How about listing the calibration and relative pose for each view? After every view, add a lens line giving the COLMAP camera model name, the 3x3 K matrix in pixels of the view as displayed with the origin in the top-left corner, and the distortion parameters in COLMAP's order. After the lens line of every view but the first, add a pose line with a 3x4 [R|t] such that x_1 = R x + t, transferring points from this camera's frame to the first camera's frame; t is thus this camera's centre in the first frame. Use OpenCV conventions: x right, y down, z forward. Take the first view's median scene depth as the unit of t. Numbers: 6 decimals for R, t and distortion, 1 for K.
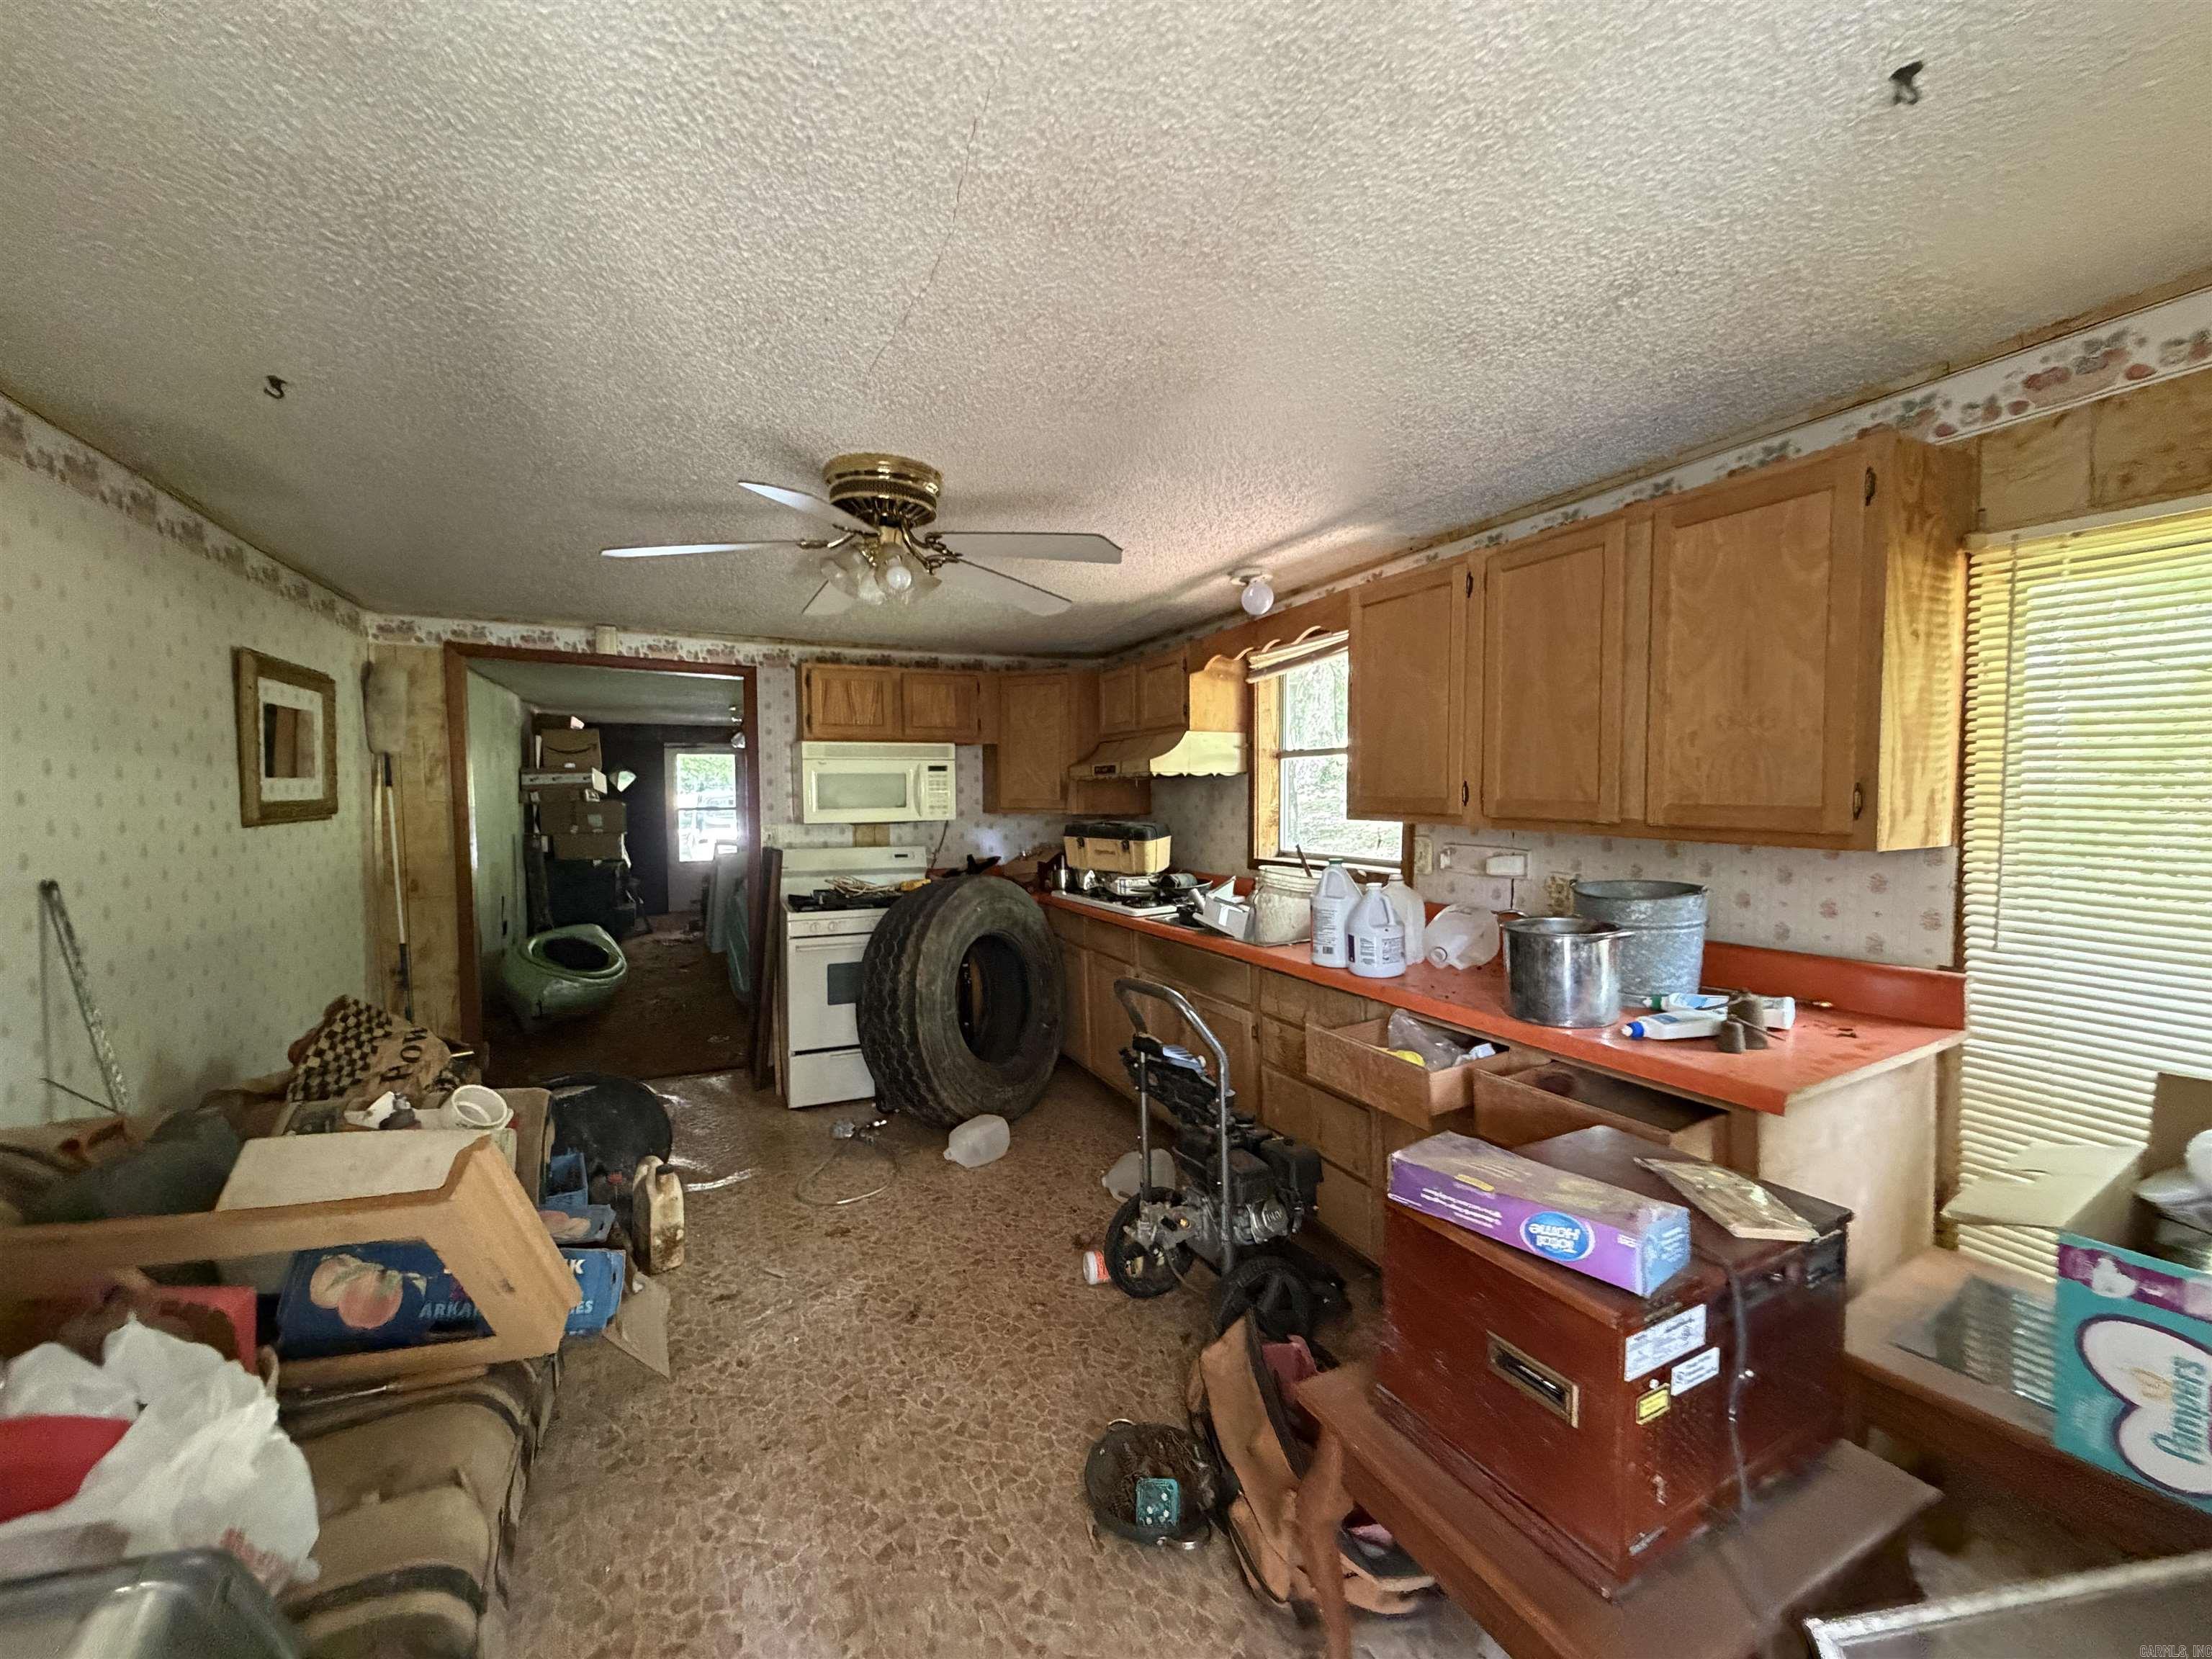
lens RADIAL K [[883.1, 0, 1104.7], [0, 883.1, 823.4], [0, 0, 1]] dist [0.002999, -0.002102]
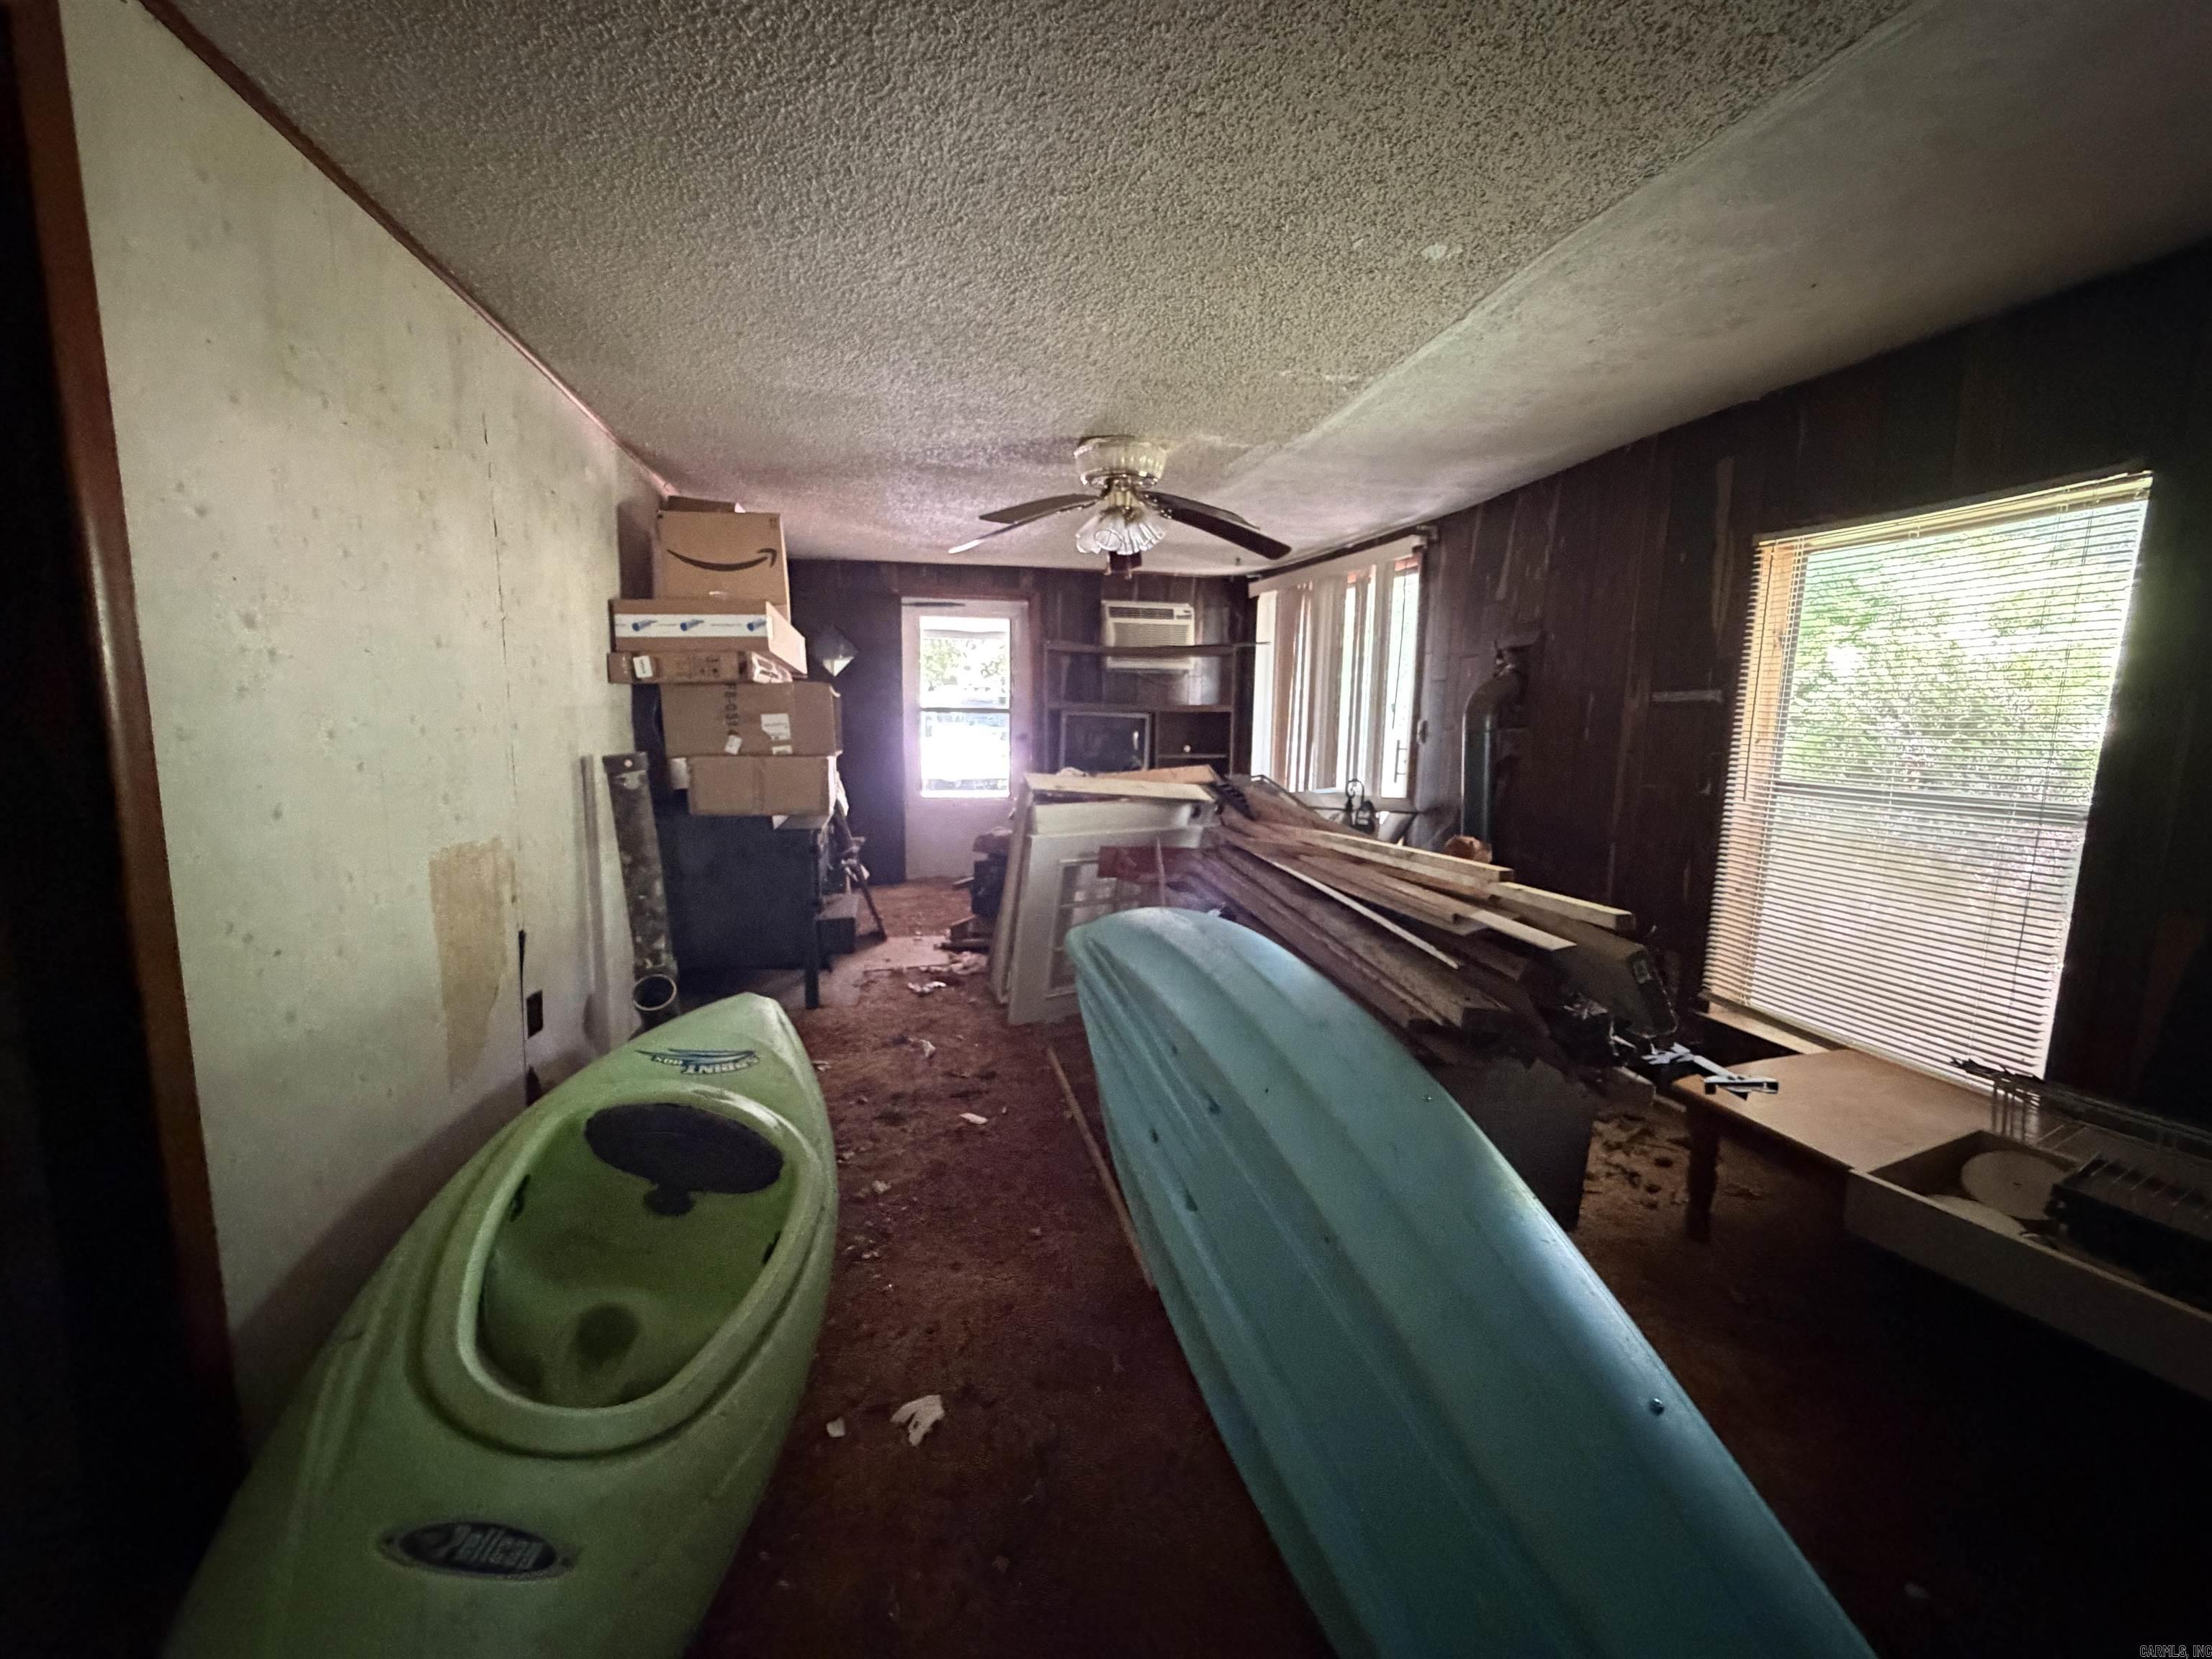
lens RADIAL K [[883.1, 0, 1104.7], [0, 883.1, 823.4], [0, 0, 1]] dist [0.002999, -0.002102]
pose [[0.977725, 0.047705, -0.204397, -0.317612], [-0.028659, 0.995050, 0.095149, -0.001431], [0.207925, -0.087172, 0.974253, 0.590772]]
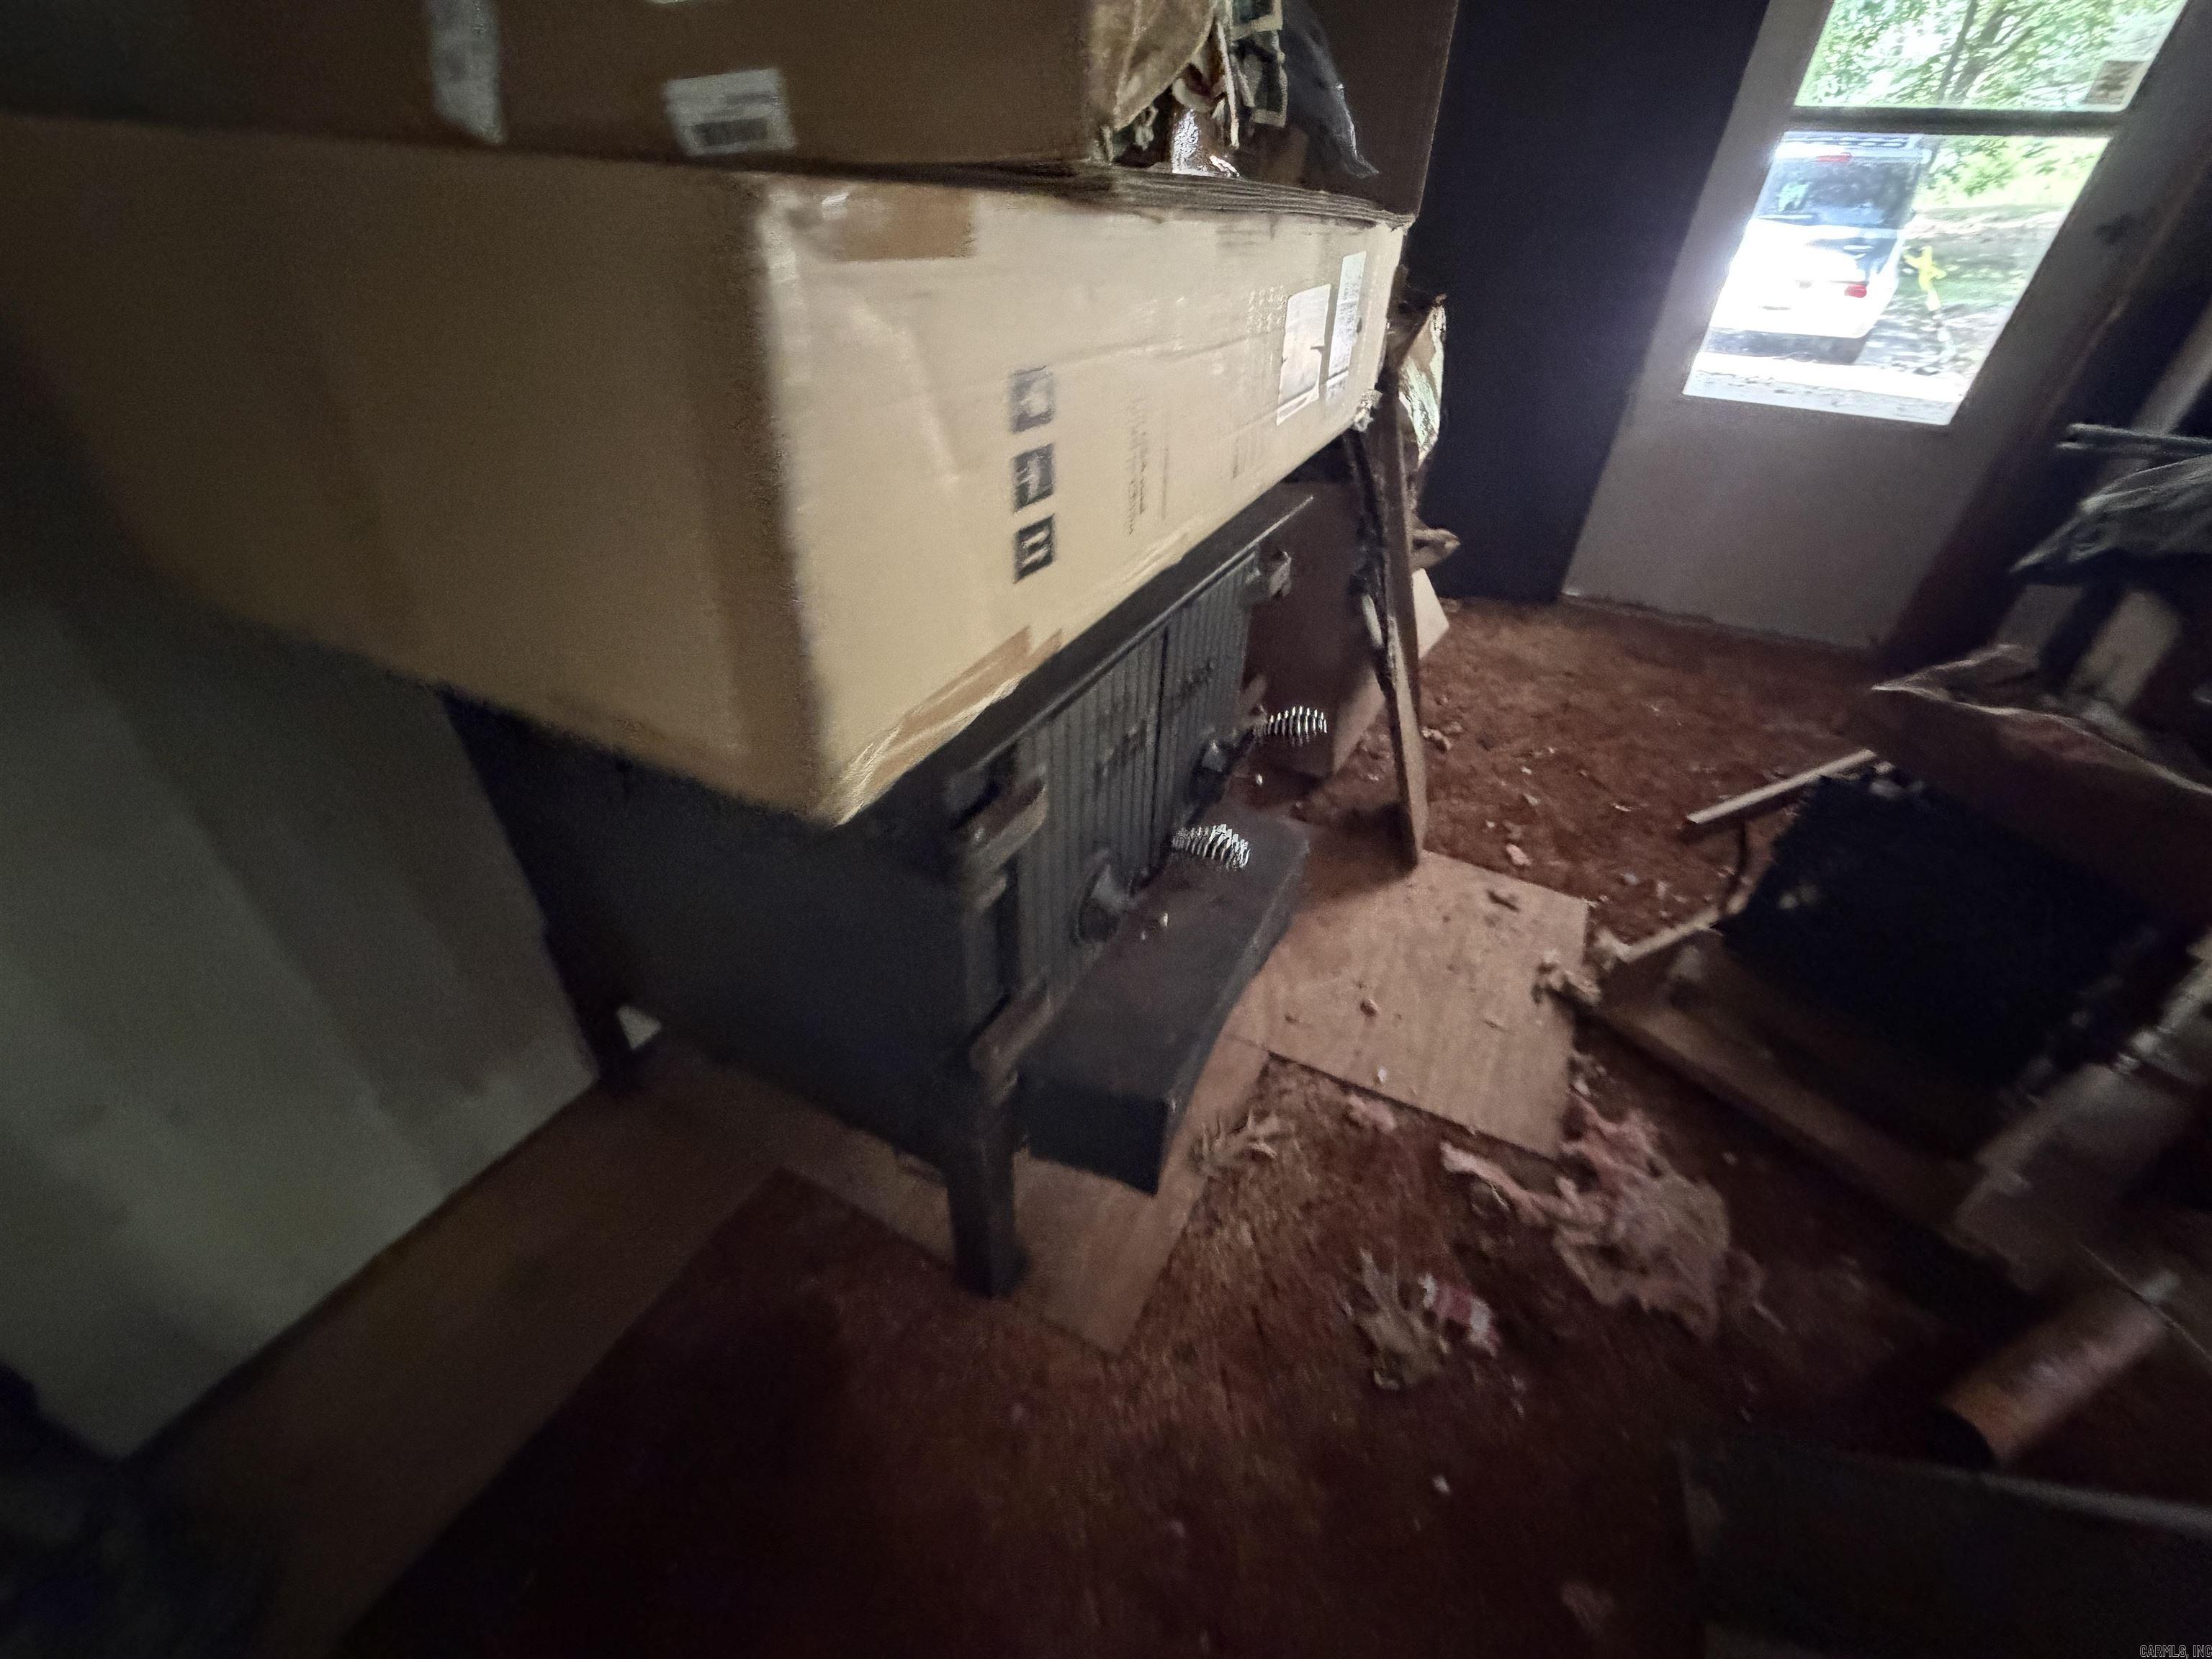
lens RADIAL K [[883.1, 0, 1104.7], [0, 883.1, 823.4], [0, 0, 1]] dist [0.002999, -0.002102]
pose [[0.606022, 0.502143, -0.616920, -0.499814], [-0.053465, 0.799522, 0.598252, 0.010726], [0.793649, -0.329571, 0.511375, 0.974067]]
